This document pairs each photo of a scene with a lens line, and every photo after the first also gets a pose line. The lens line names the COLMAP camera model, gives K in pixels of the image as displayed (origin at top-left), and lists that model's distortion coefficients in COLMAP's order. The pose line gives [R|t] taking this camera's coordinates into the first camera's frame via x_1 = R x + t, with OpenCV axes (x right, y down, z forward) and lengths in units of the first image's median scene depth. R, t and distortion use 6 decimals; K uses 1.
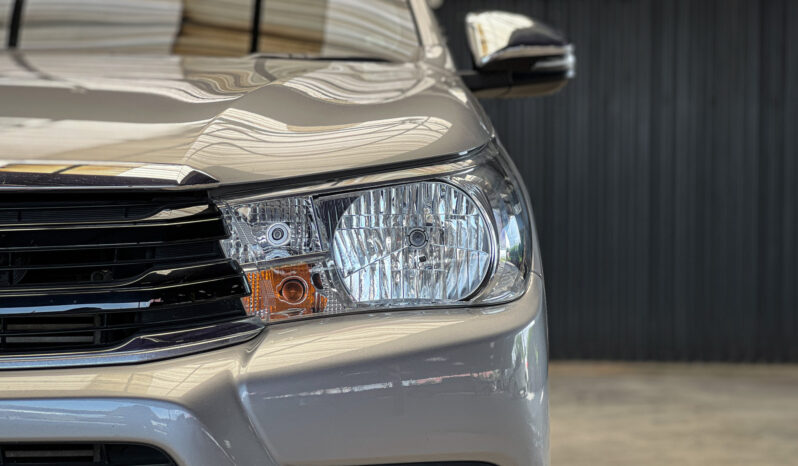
lens RADIAL K [[3017.0, 0, 398.4], [0, 3017.0, 232.5], [0, 0, 1]] dist [0.831919, 0.000000]
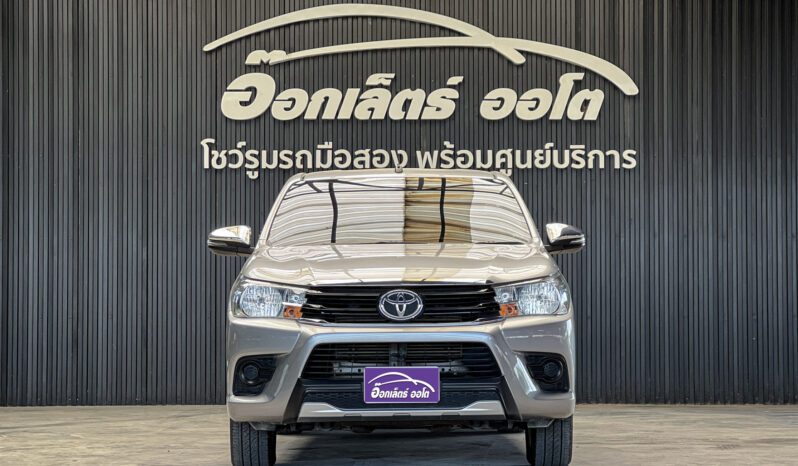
lens RADIAL K [[3017.0, 0, 402.4], [0, 3017.0, 254.3], [0, 0, 1]] dist [0.831919, 0.000000]
pose [[0.999797, -0.015130, -0.013297, -0.111676], [0.014715, 0.999418, -0.030779, 0.060558], [0.013755, 0.030577, 0.999438, -2.729734]]
